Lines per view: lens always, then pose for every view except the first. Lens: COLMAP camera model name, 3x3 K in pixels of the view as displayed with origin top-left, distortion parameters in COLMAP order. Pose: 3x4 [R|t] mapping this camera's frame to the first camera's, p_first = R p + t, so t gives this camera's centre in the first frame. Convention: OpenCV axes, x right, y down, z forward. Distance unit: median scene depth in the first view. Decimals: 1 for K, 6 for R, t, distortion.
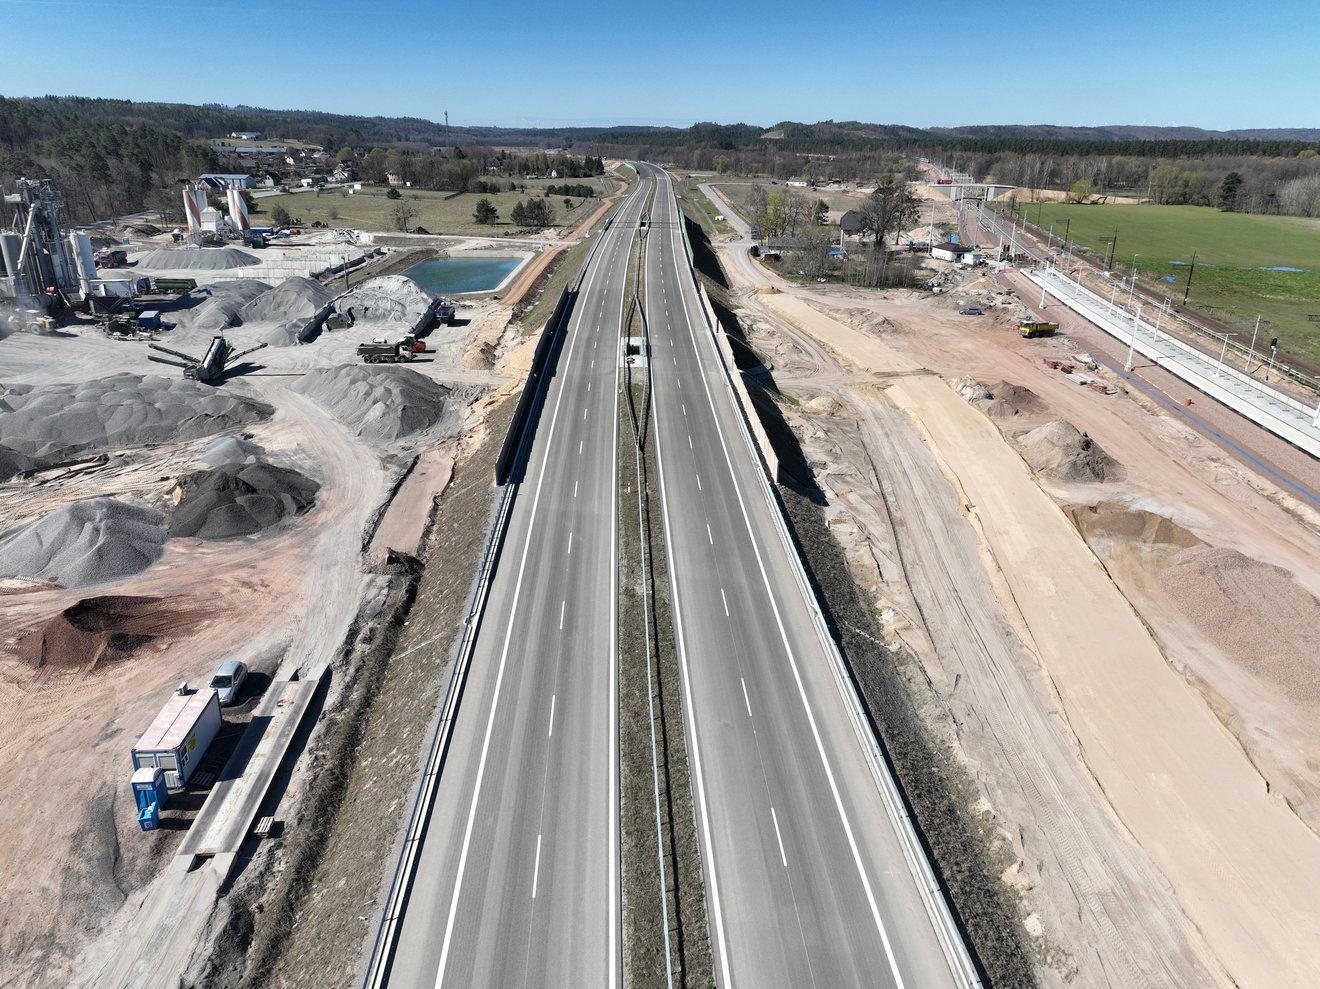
lens RADIAL K [[829.3, 0, 660.0], [0, 829.3, 494.5], [0, 0, 1]] dist [0.004507, 0.002427]
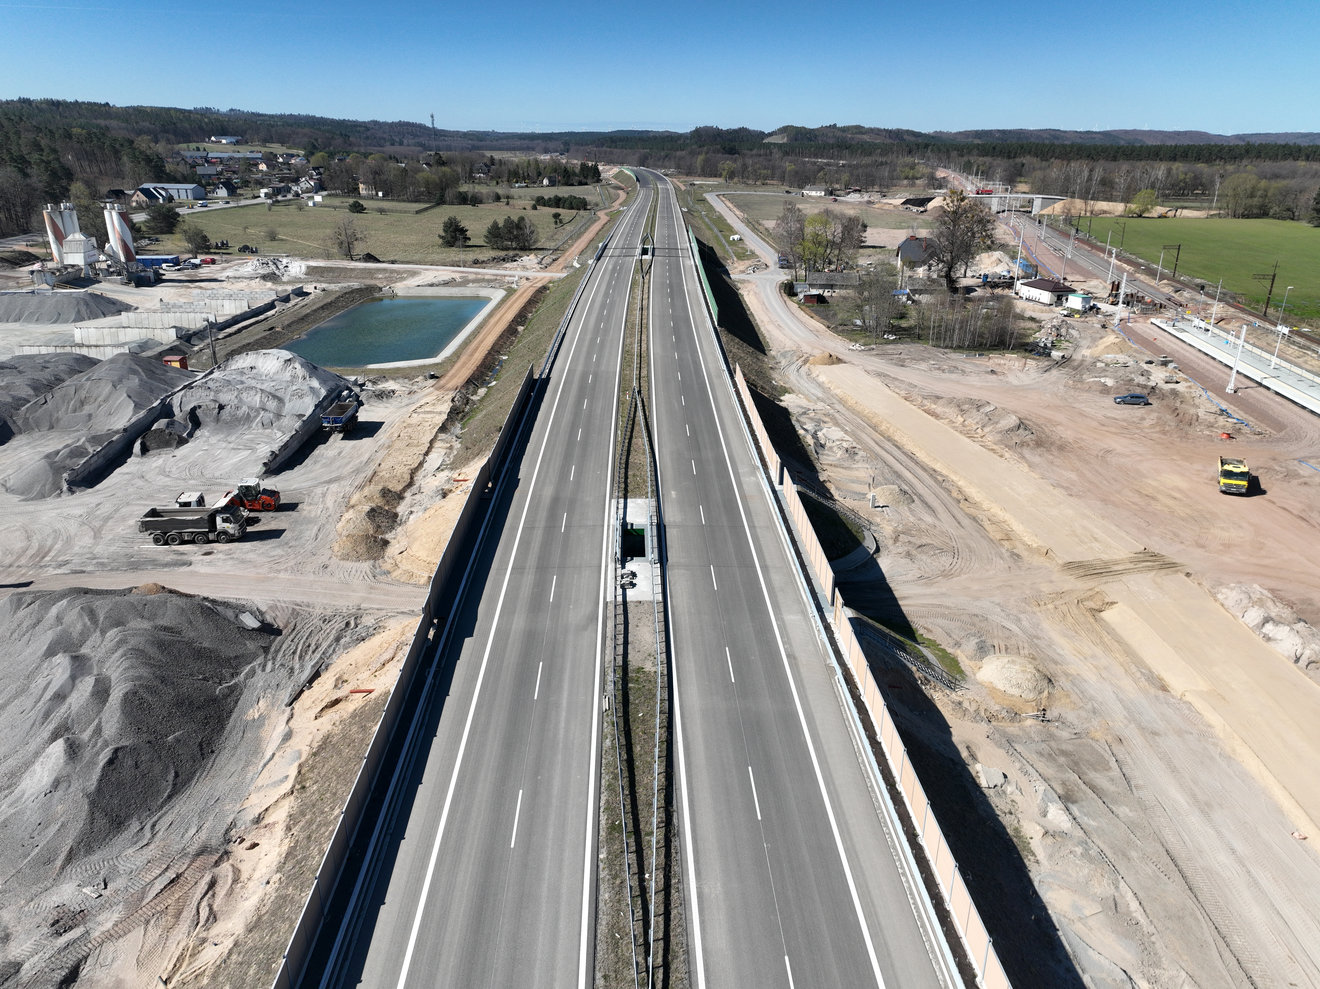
lens RADIAL K [[806.2, 0, 666.5], [0, 806.2, 495.0], [0, 0, 1]] dist [0.003237, 0.003333]
pose [[0.999959, -0.003751, 0.008217, -0.009592], [0.003696, 0.999971, 0.006598, -0.133844], [-0.008241, -0.006567, 0.999944, 0.310685]]
